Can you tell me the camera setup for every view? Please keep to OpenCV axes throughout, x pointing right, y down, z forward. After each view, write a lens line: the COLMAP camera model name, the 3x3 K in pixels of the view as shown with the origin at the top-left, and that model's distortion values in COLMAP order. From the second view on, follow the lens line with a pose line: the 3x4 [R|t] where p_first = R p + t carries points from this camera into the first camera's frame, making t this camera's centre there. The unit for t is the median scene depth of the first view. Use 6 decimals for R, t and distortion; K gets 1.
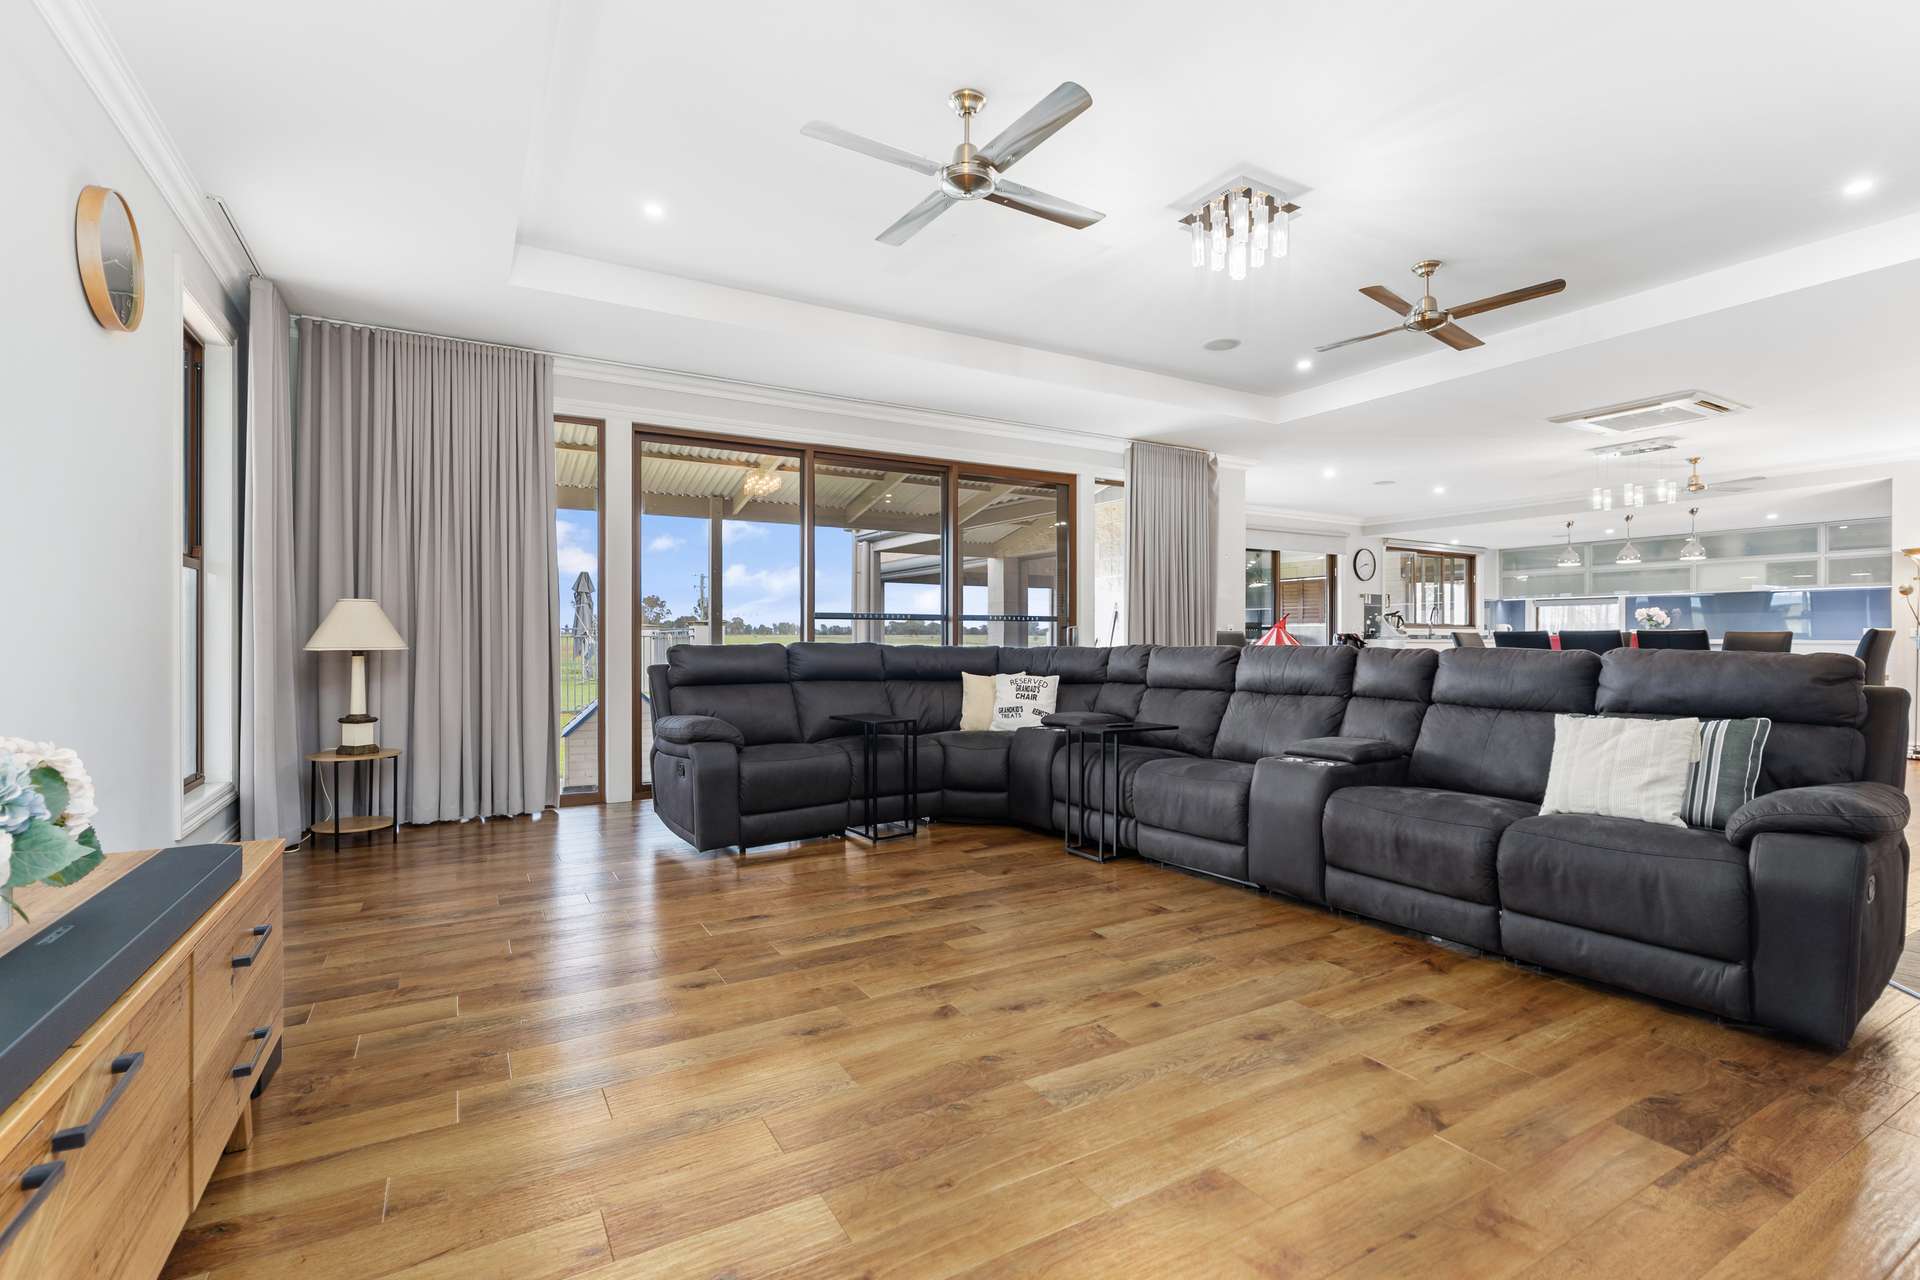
lens RADIAL K [[873.6, 0, 960.0], [0, 873.6, 640.0], [0, 0, 1]] dist [-0.000659, 0.000576]
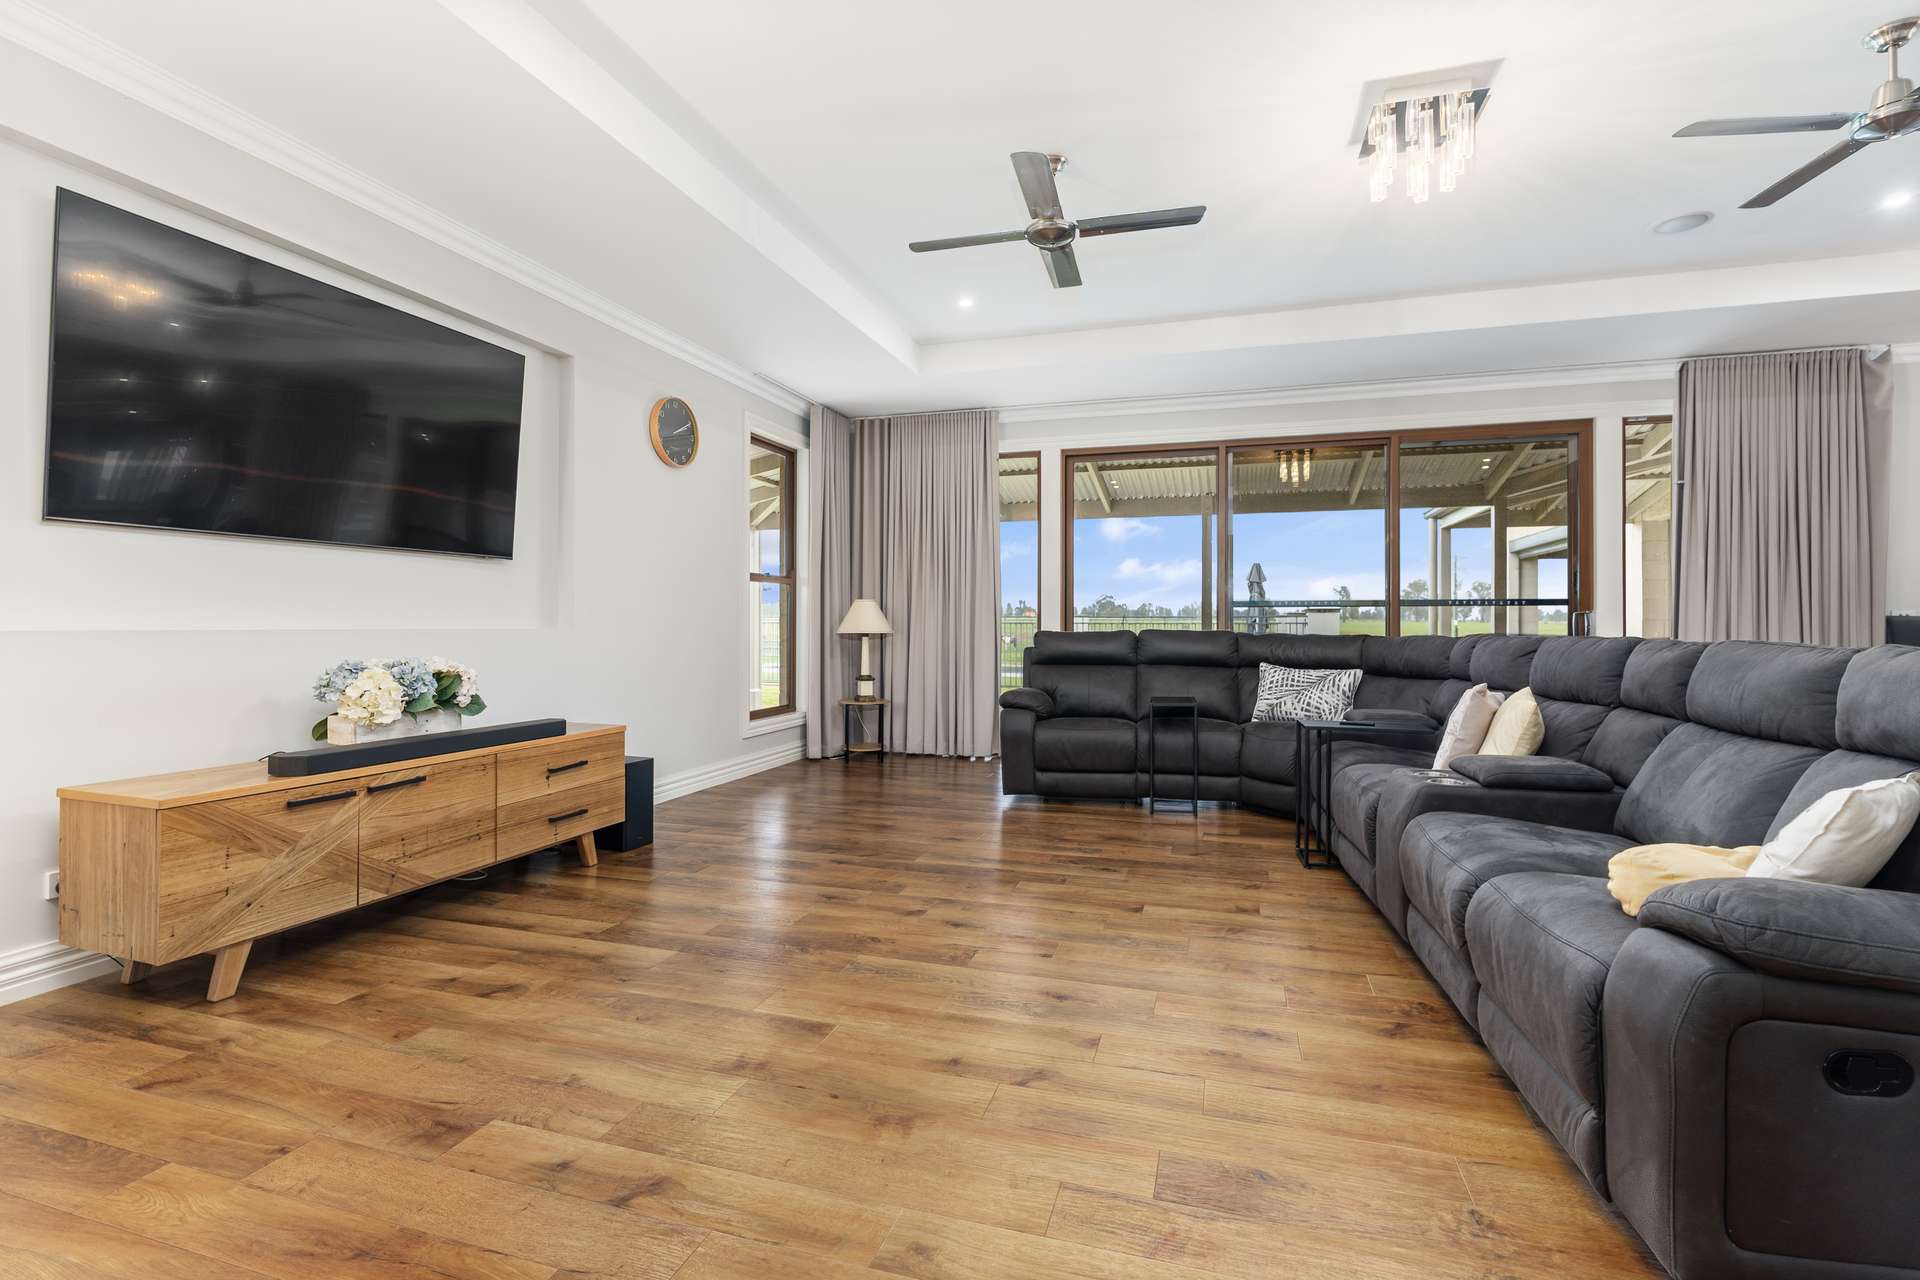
lens RADIAL K [[863.9, 0, 957.7], [0, 863.9, 620.5], [0, 0, 1]] dist [-0.004913, -0.000913]
pose [[0.677795, -0.003229, -0.735244, 0.626836], [-0.003200, 0.999968, -0.007342, 0.000221], [0.735244, 0.007329, 0.677763, 0.112042]]
